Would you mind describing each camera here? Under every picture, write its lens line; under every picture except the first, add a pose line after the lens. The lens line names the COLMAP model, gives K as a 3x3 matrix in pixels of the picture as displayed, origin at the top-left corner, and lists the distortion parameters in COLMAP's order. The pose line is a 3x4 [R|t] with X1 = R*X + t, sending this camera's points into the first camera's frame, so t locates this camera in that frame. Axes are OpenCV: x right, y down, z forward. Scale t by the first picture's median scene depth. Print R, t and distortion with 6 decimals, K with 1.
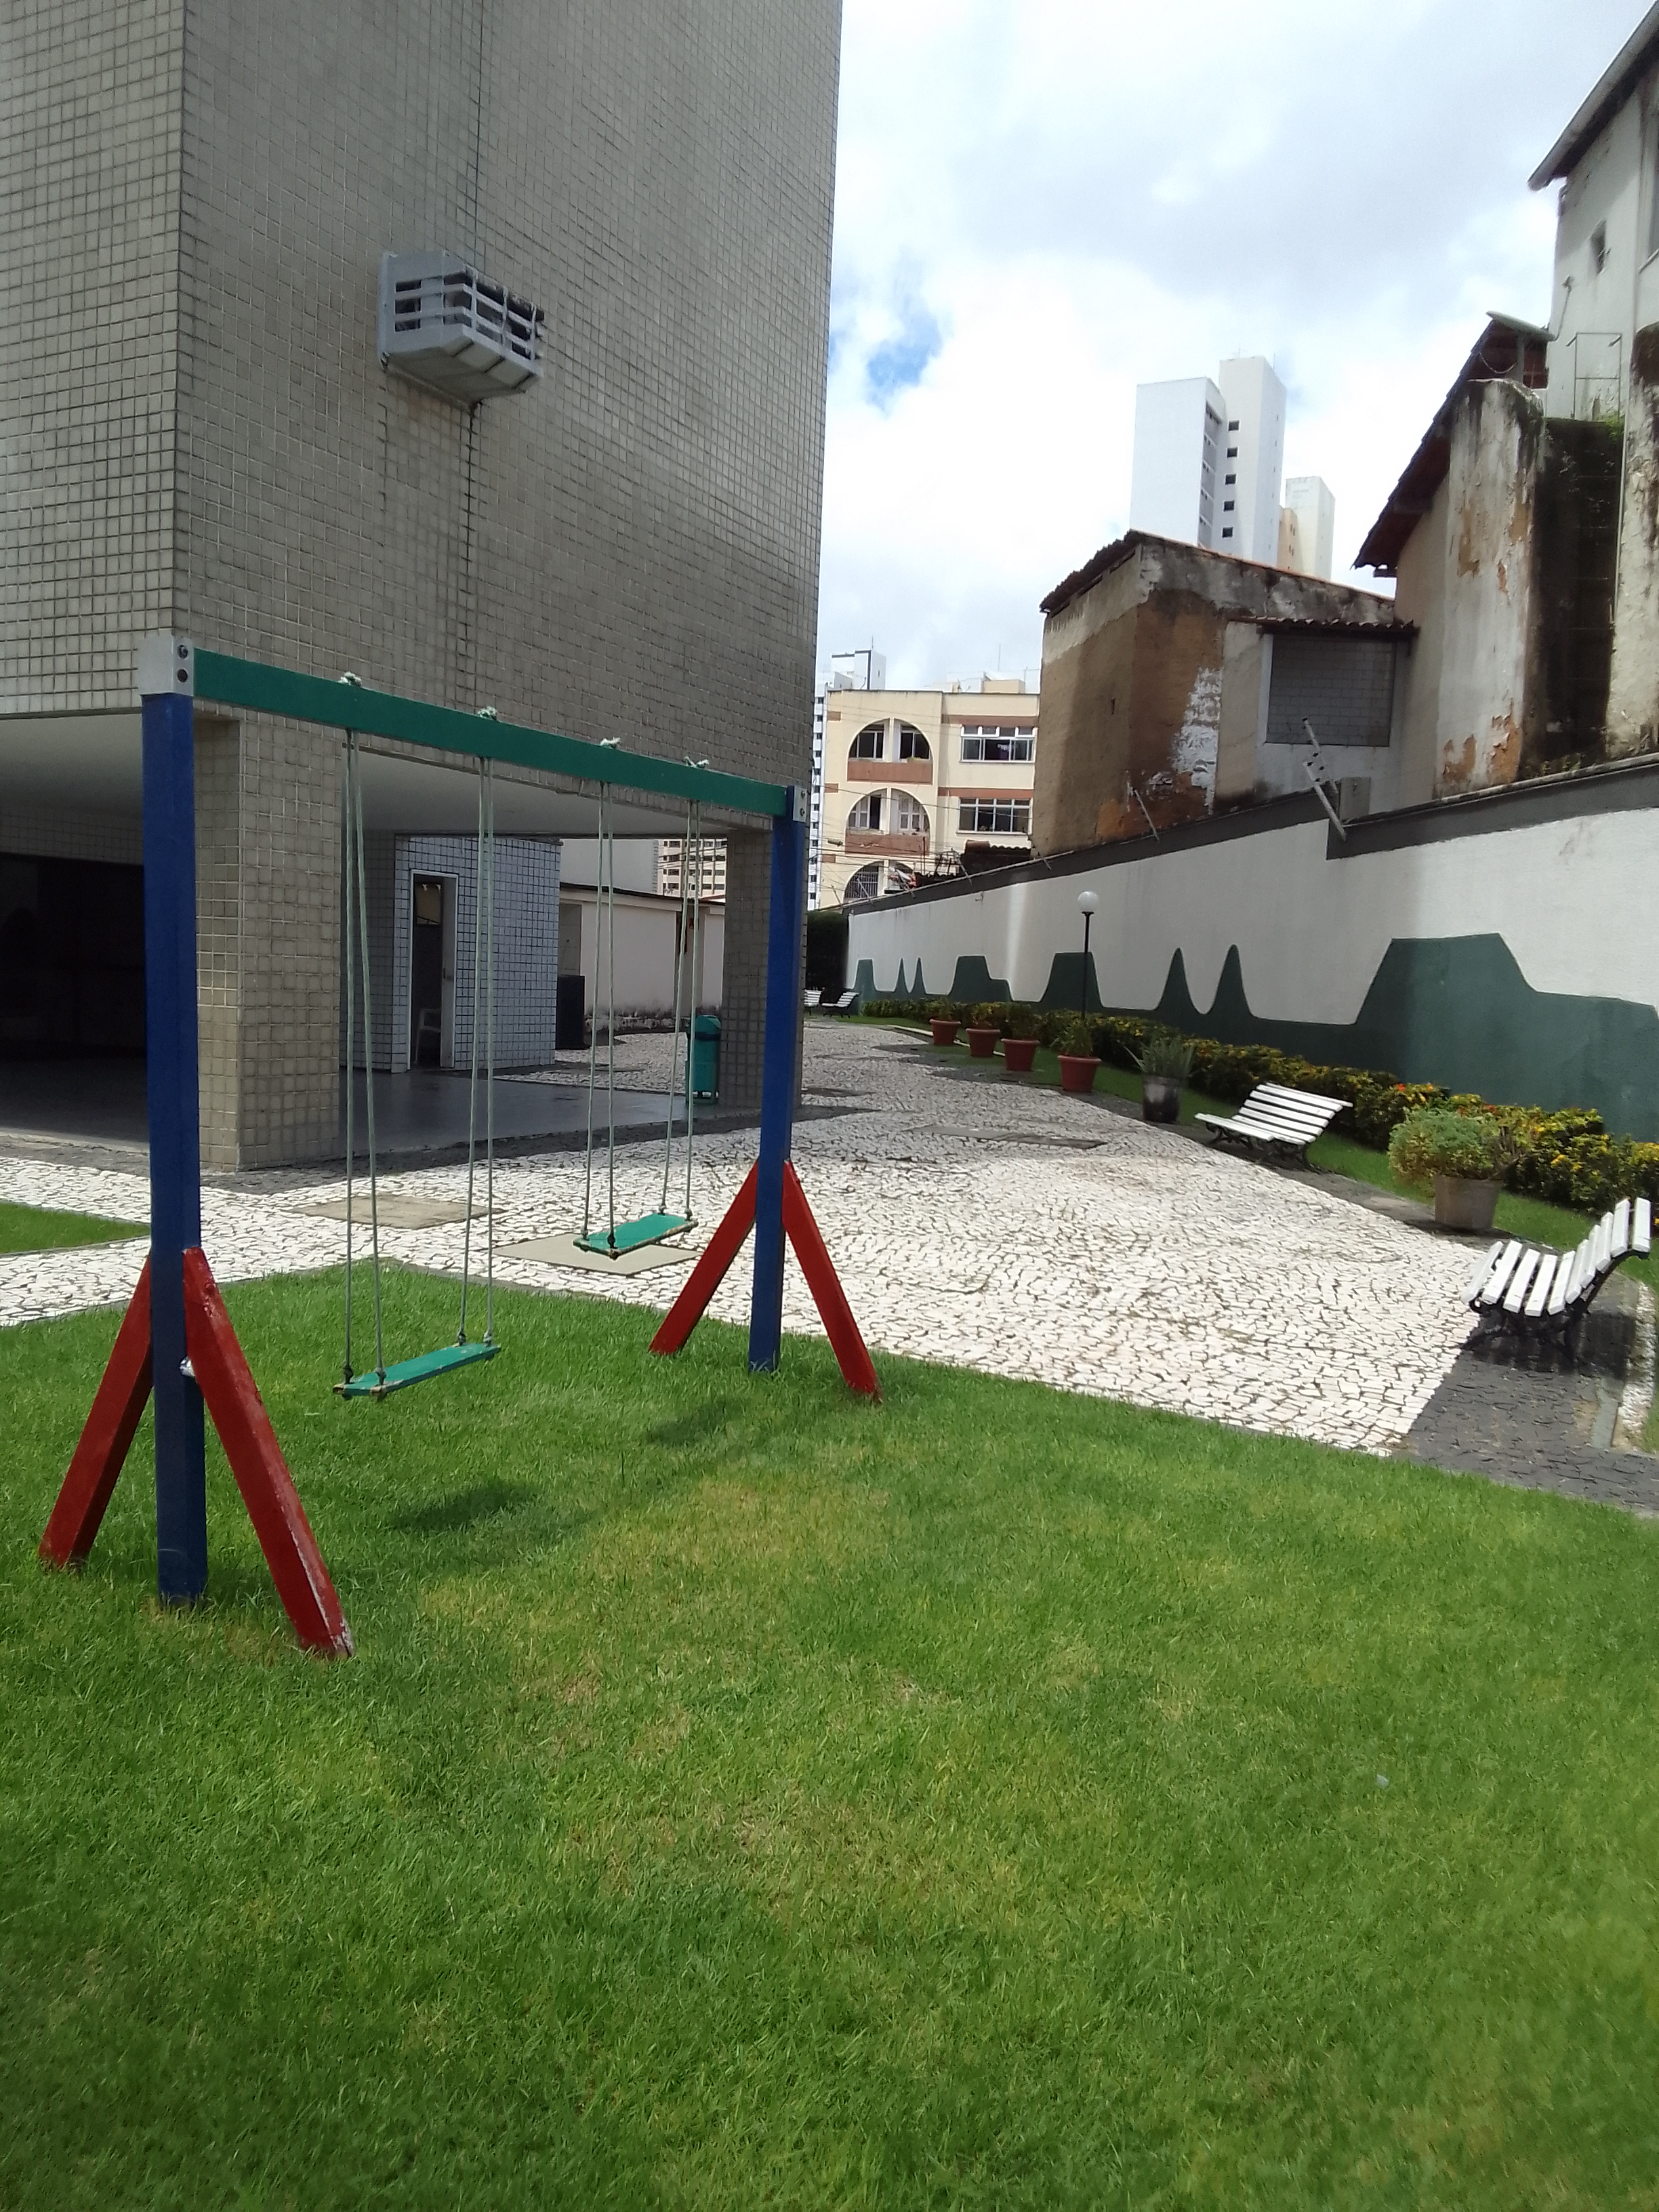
lens RADIAL K [[1573.2, 0, 830.1], [0, 1573.2, 1101.6], [0, 0, 1]] dist [-0.024595, -0.012448]
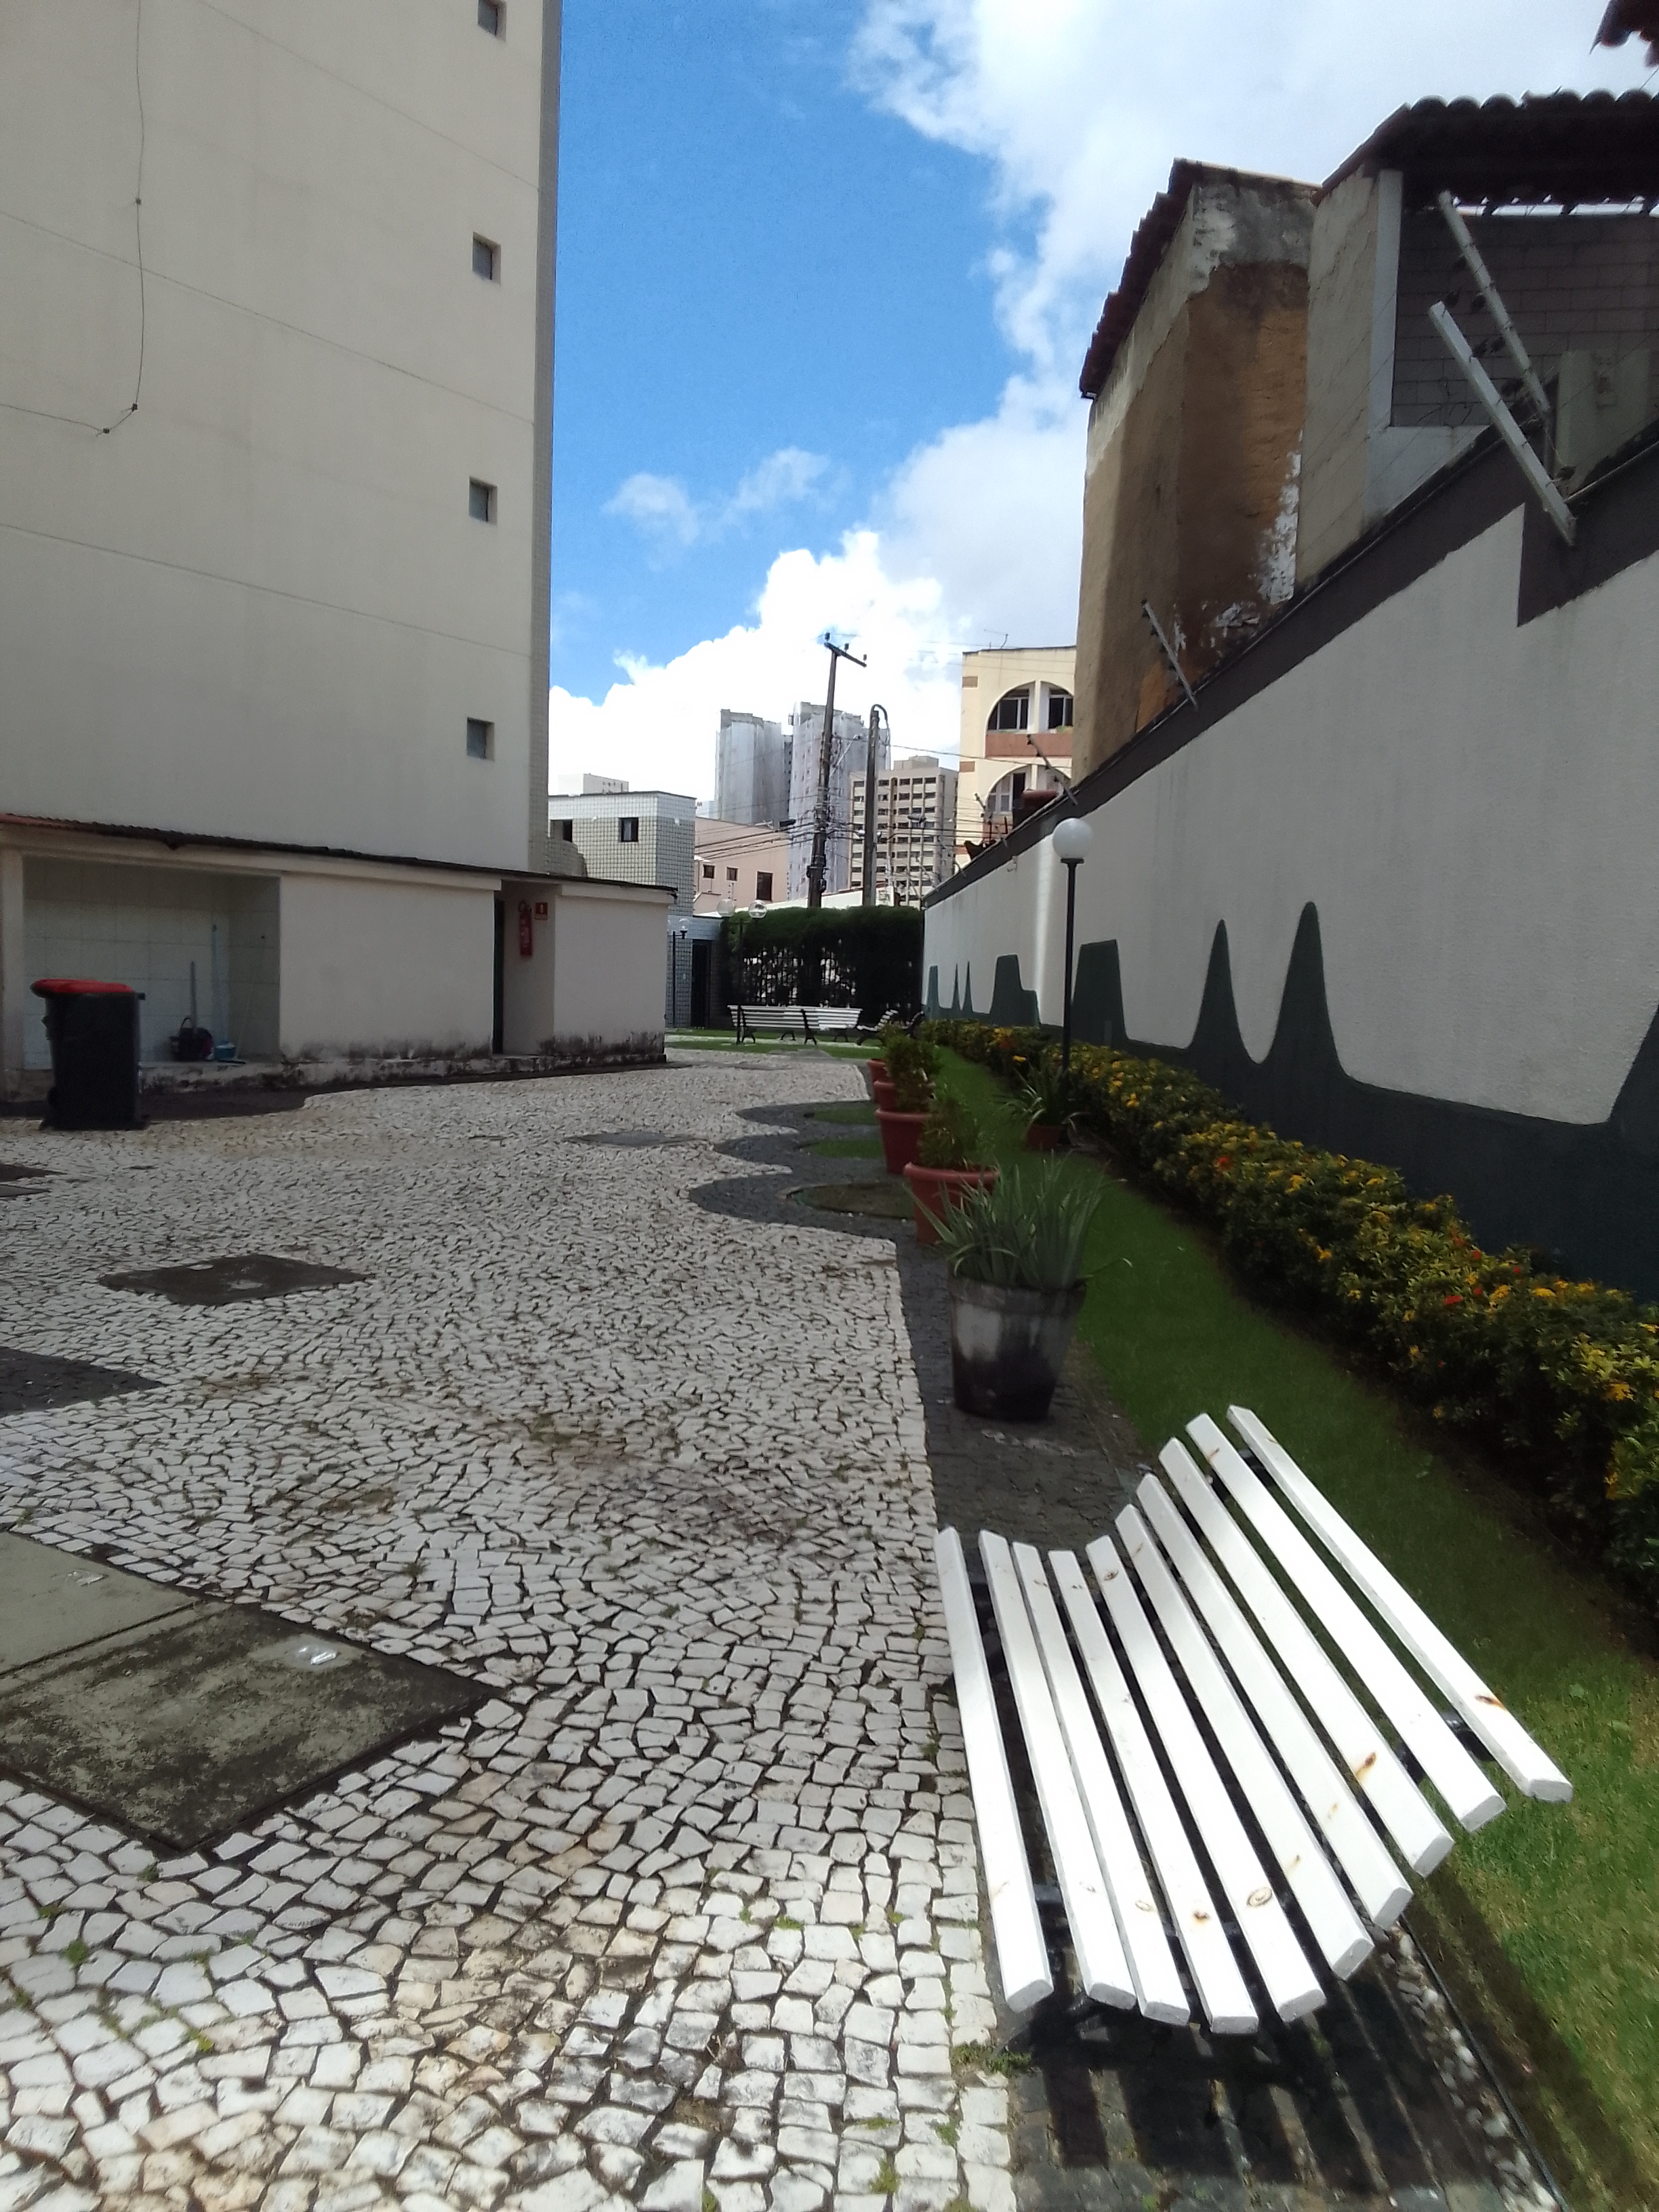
lens RADIAL K [[1573.2, 0, 828.5], [0, 1573.2, 1111.9], [0, 0, 1]] dist [-0.024595, -0.012448]
pose [[0.988948, -0.001414, -0.148259, 0.134531], [0.001060, 0.999996, -0.002461, -0.030094], [0.148262, 0.002276, 0.988946, 0.396840]]
